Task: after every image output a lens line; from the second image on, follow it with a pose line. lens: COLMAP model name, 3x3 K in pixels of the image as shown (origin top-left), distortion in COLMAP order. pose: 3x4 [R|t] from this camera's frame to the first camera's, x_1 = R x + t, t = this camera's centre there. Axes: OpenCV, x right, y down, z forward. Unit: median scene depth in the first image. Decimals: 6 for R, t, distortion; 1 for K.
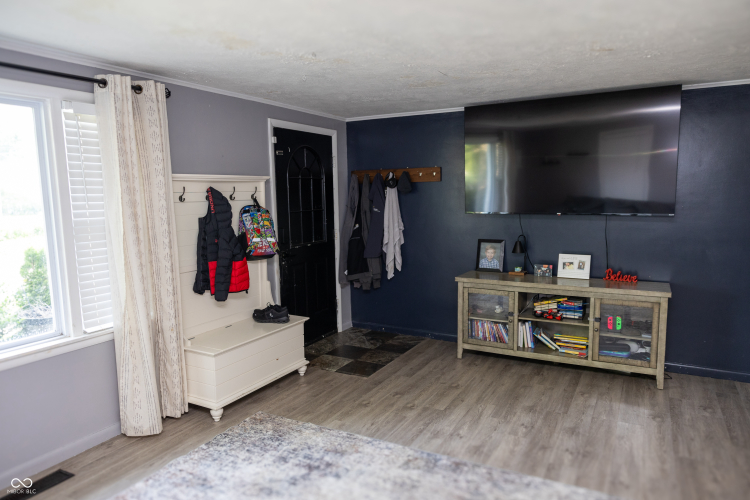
lens RADIAL K [[503.0, 0, 375.0], [0, 503.0, 250.0], [0, 0, 1]] dist [0.000900, -0.001373]
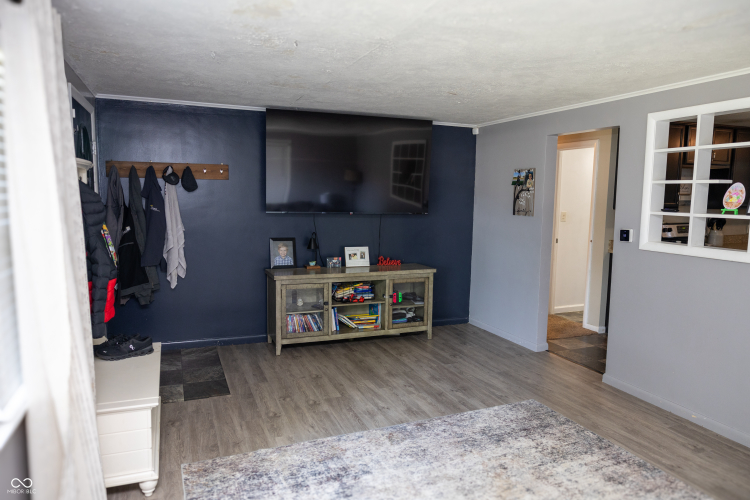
lens RADIAL K [[503.0, 0, 375.0], [0, 503.0, 250.0], [0, 0, 1]] dist [0.000900, -0.001373]
pose [[0.629037, -0.060290, 0.775034, -0.548933], [0.060512, 0.997760, 0.028503, -0.016227], [-0.775016, 0.028969, 0.631277, 0.224680]]
